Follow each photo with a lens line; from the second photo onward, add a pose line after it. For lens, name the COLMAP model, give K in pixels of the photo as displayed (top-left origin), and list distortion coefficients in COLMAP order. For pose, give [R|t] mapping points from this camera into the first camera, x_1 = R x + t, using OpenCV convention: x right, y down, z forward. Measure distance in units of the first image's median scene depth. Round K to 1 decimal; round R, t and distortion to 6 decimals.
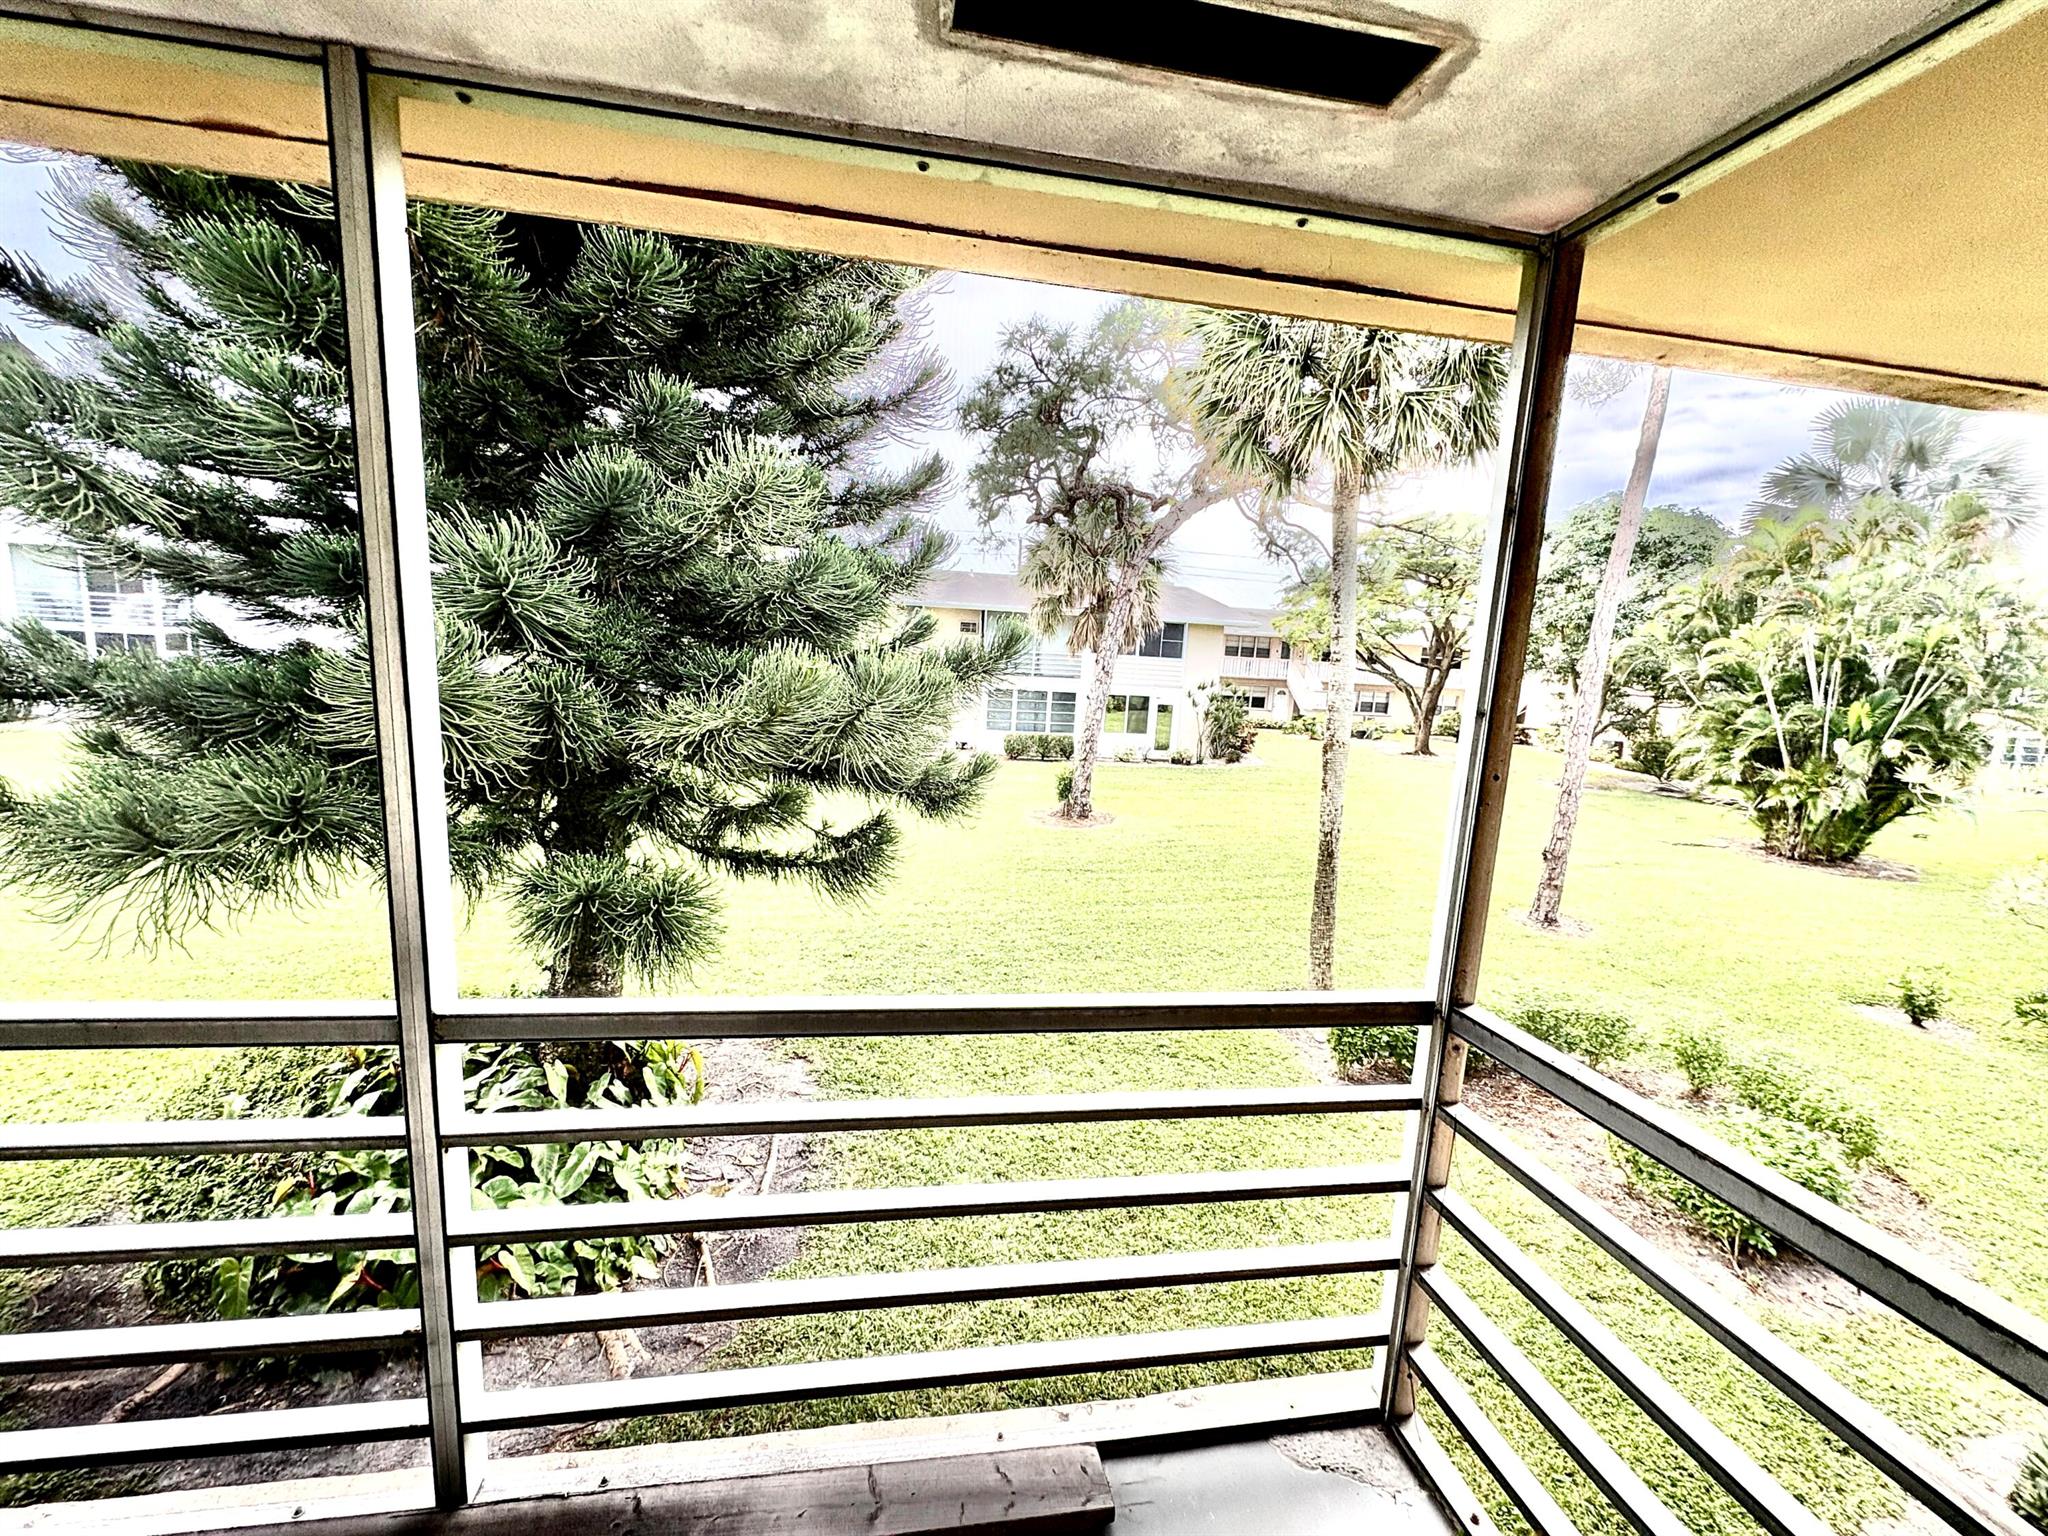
lens RADIAL K [[811.3, 0, 1022.3], [0, 811.3, 772.3], [0, 0, 1]] dist [0.000758, 0.000218]
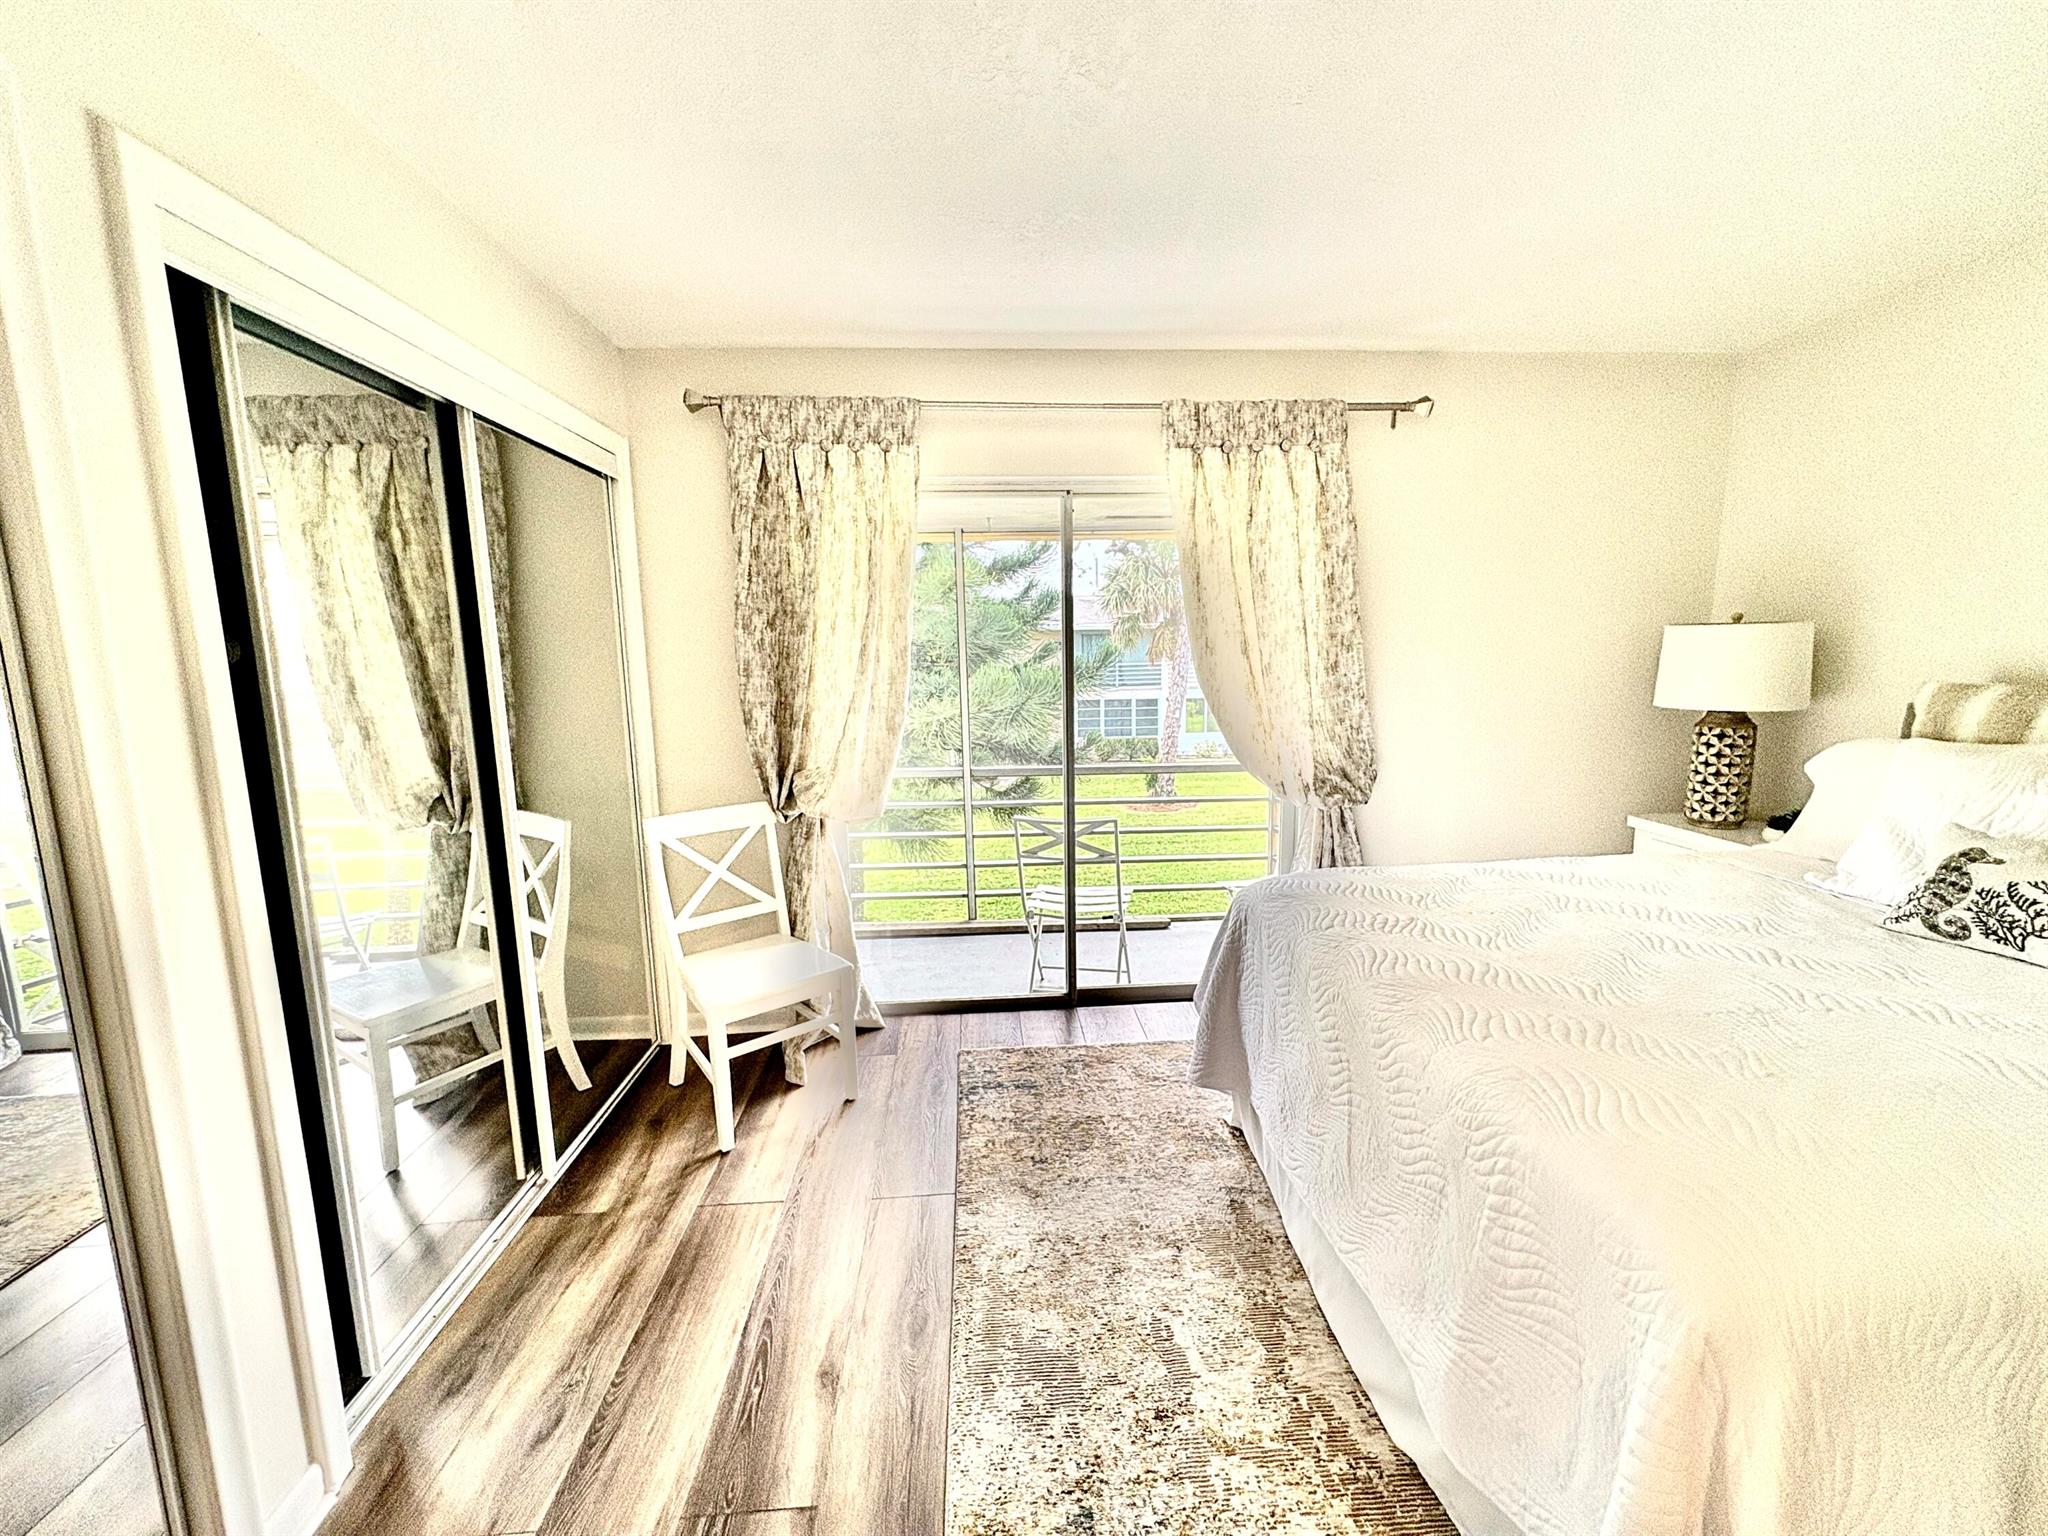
lens RADIAL K [[811.3, 0, 1021.8], [0, 811.3, 768.3], [0, 0, 1]] dist [0.000758, 0.000218]
pose [[0.992405, -0.060131, -0.107316, -0.005281], [0.057284, 0.997924, -0.029416, 0.021888], [0.108862, 0.023045, 0.993790, -0.134600]]
